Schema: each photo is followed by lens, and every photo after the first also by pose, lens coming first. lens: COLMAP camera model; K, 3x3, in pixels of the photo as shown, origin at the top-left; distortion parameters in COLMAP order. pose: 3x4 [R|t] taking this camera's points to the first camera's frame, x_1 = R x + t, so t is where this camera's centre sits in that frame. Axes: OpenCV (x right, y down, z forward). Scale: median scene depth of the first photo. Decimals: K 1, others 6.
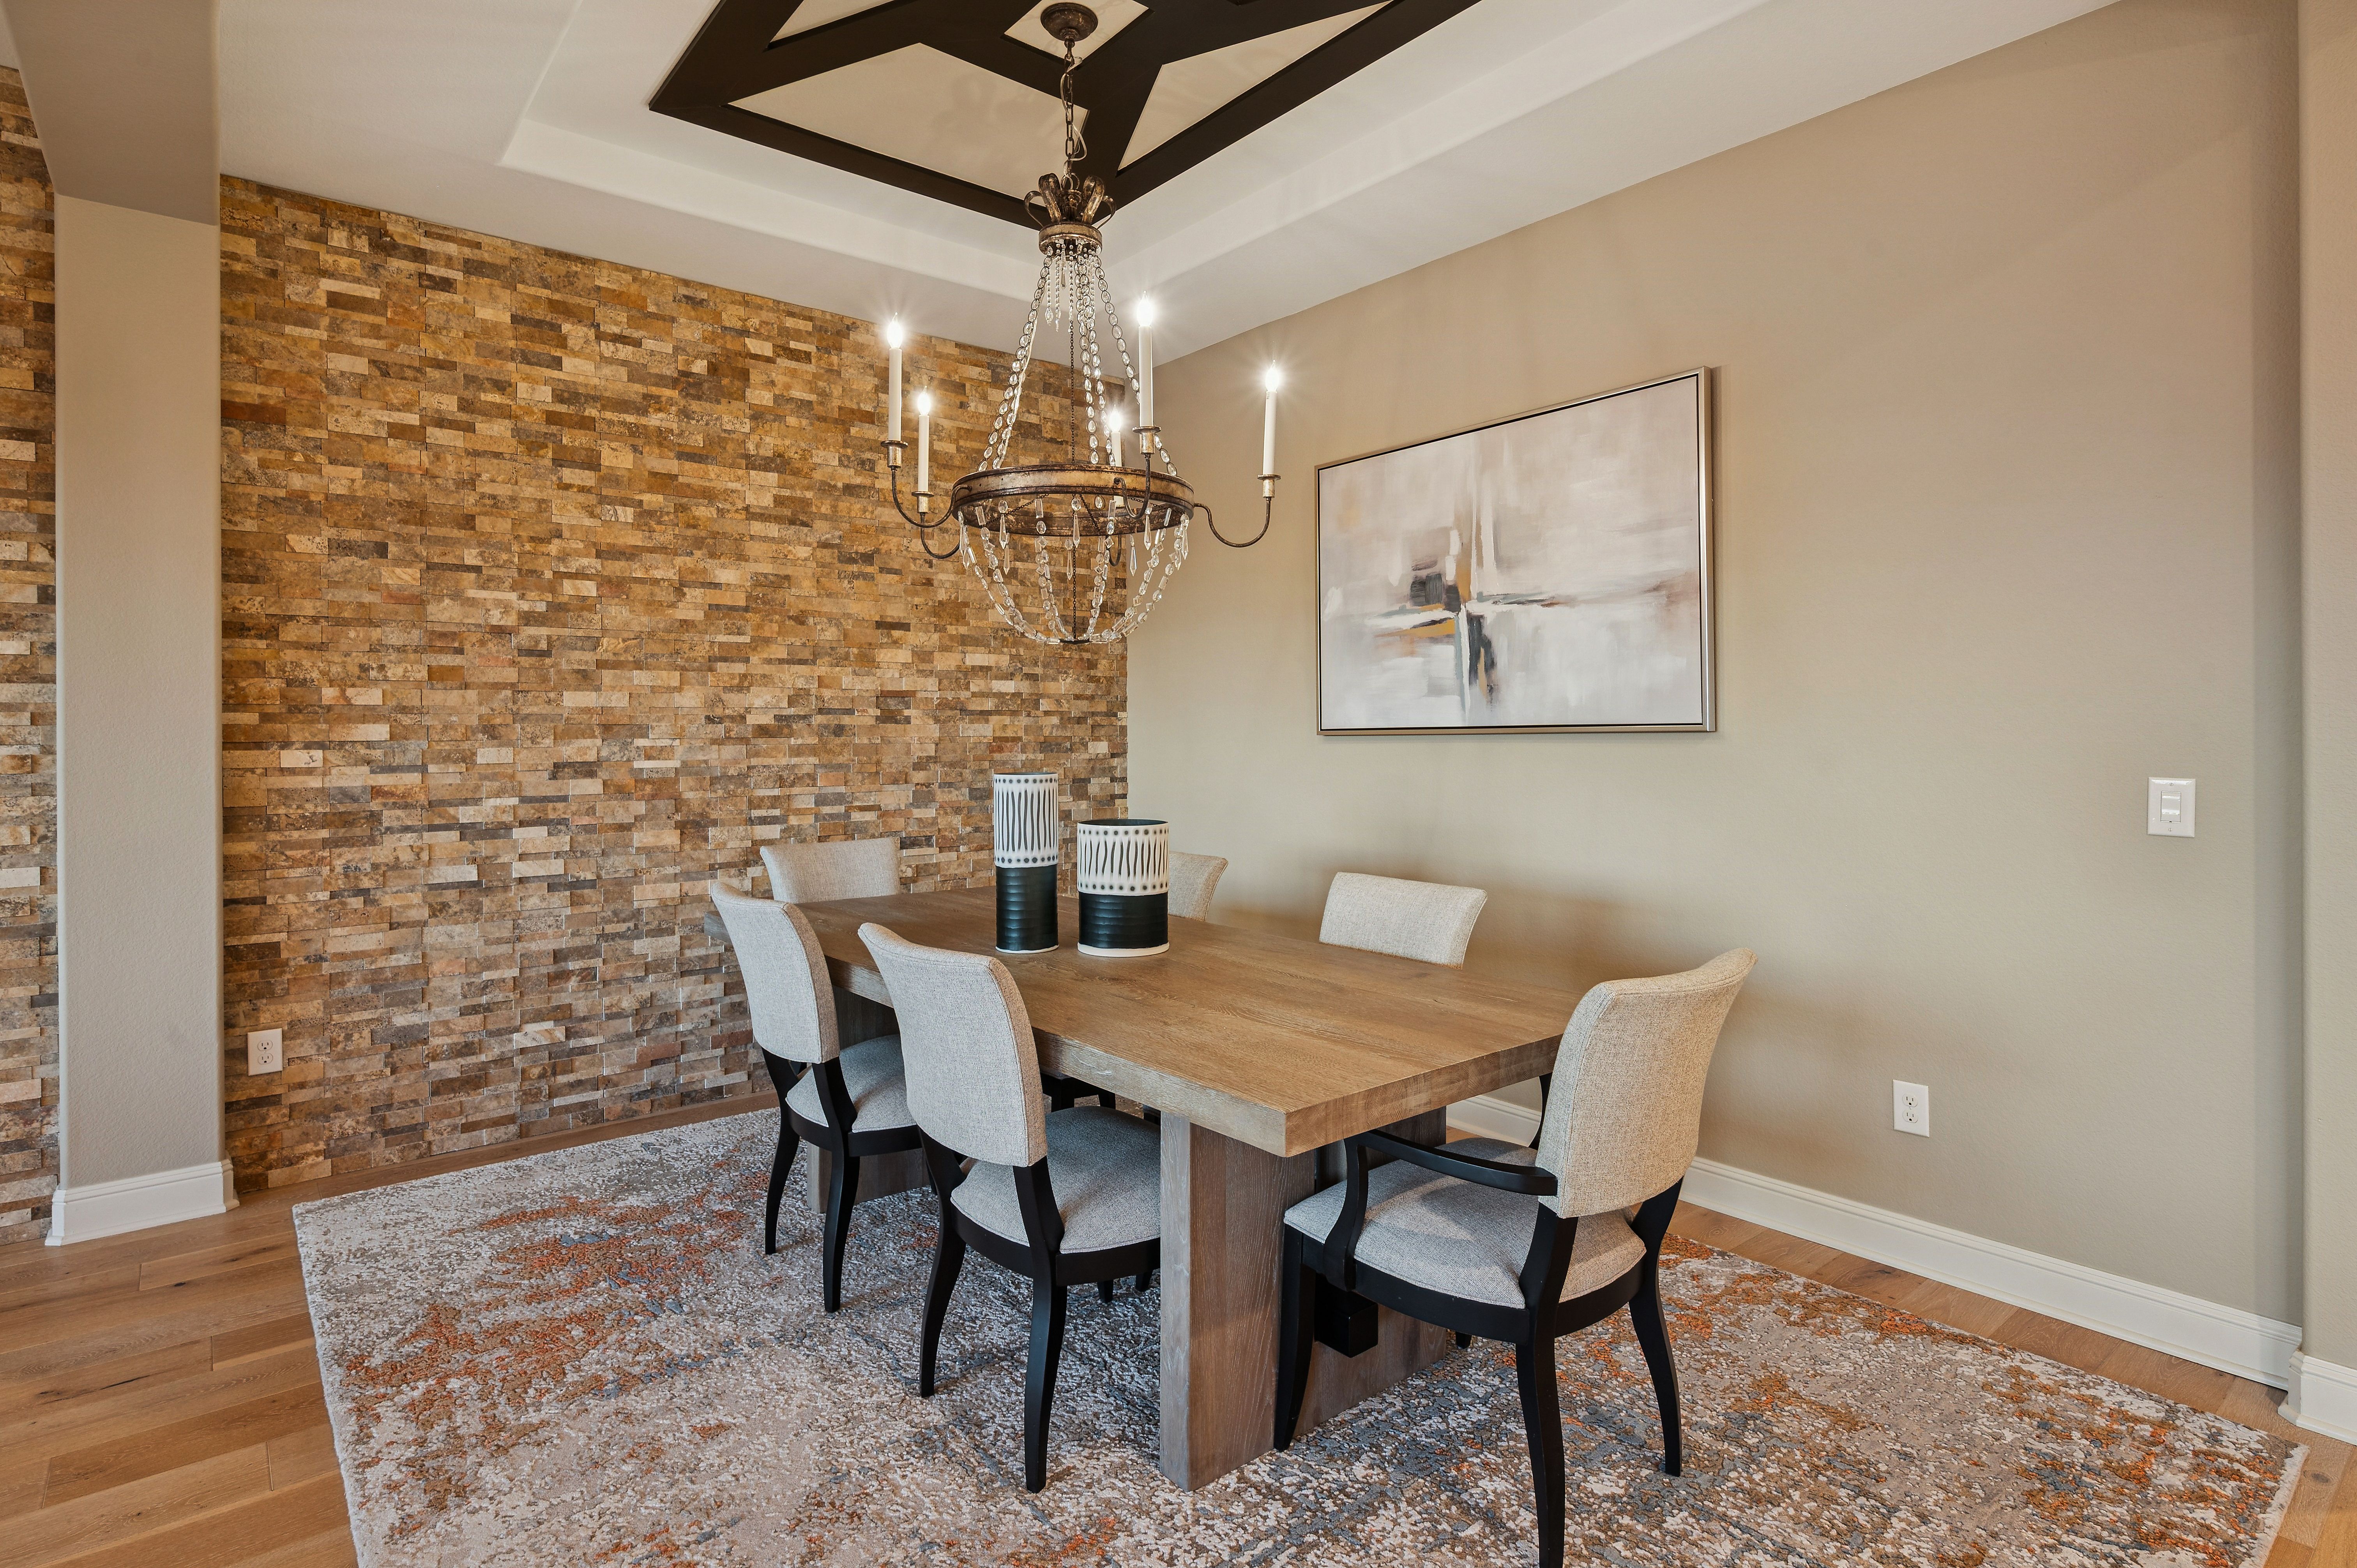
lens RADIAL K [[1191.9, 0, 1174.6], [0, 1191.9, 710.1], [0, 0, 1]] dist [-0.005545, -0.000010]
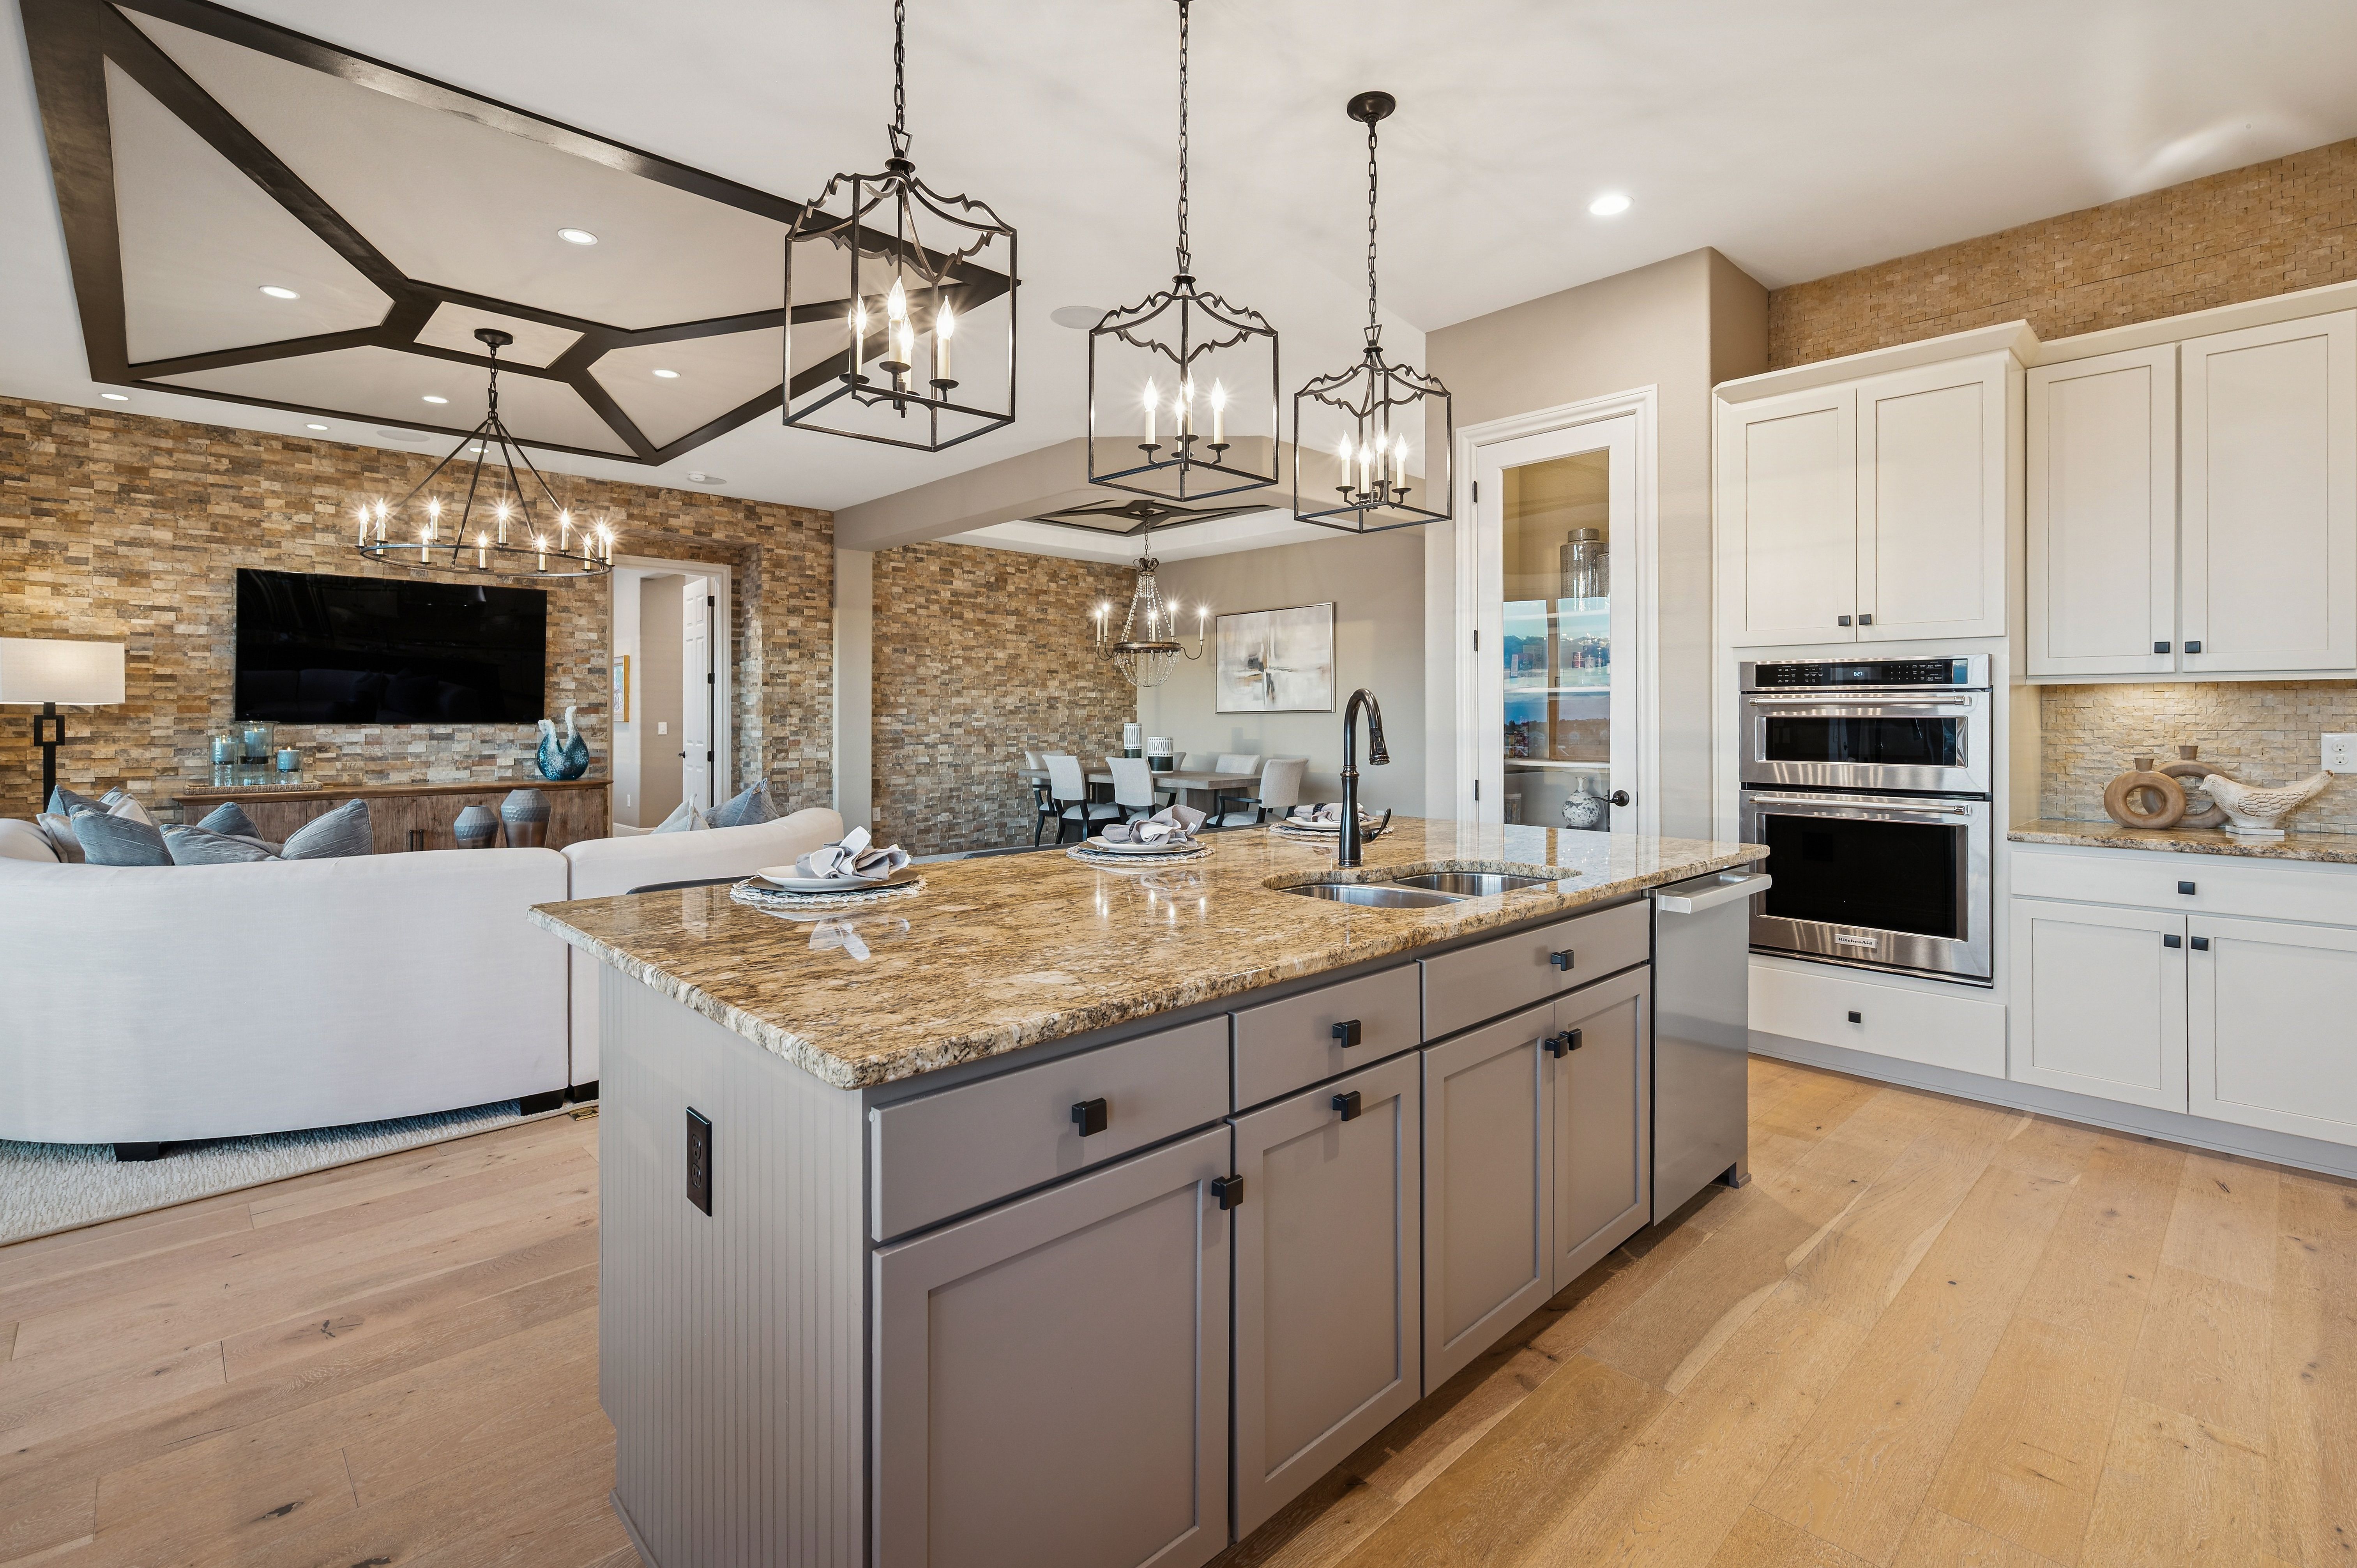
lens RADIAL K [[1077.6, 0, 1189.6], [0, 1077.6, 714.5], [0, 0, 1]] dist [-0.001882, -0.000063]
pose [[0.995896, 0.003190, 0.090447, -0.180432], [-0.004355, 0.999910, 0.012688, -0.010389], [-0.090398, -0.013030, 0.995820, -1.619979]]
